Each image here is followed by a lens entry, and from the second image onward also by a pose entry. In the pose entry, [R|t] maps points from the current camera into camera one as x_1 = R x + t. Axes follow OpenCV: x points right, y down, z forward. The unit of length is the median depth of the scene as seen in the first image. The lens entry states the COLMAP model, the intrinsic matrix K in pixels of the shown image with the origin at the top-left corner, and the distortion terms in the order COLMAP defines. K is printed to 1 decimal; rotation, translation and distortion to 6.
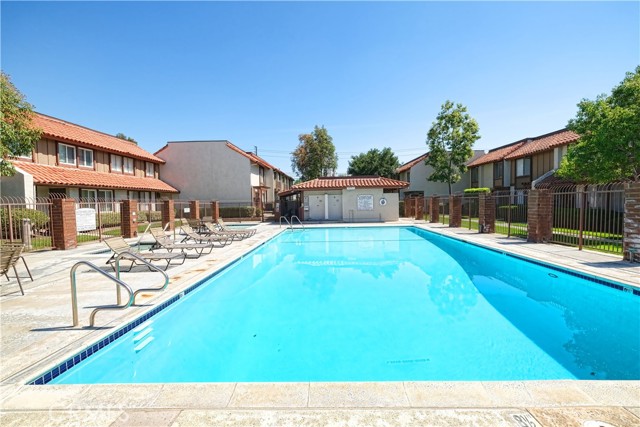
lens RADIAL K [[278.5, 0, 321.5], [0, 278.5, 214.1], [0, 0, 1]] dist [-0.003244, 0.000206]
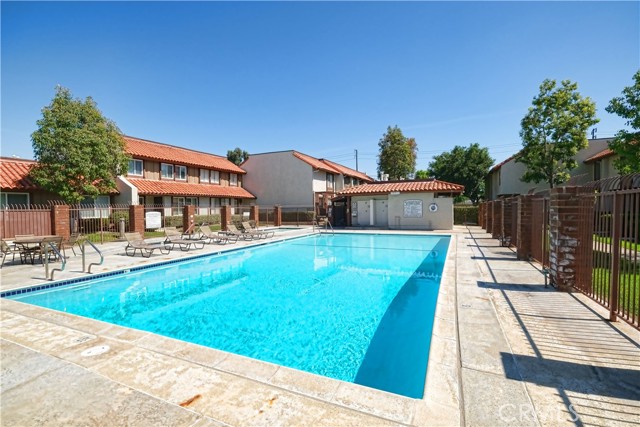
lens RADIAL K [[294.3, 0, 319.8], [0, 294.3, 216.6], [0, 0, 1]] dist [-0.004212, 0.000120]
pose [[0.919992, 0.016926, -0.391572, 0.231538], [-0.020355, 0.999782, -0.004608, -0.003490], [0.391409, 0.012209, 0.920136, -0.010196]]
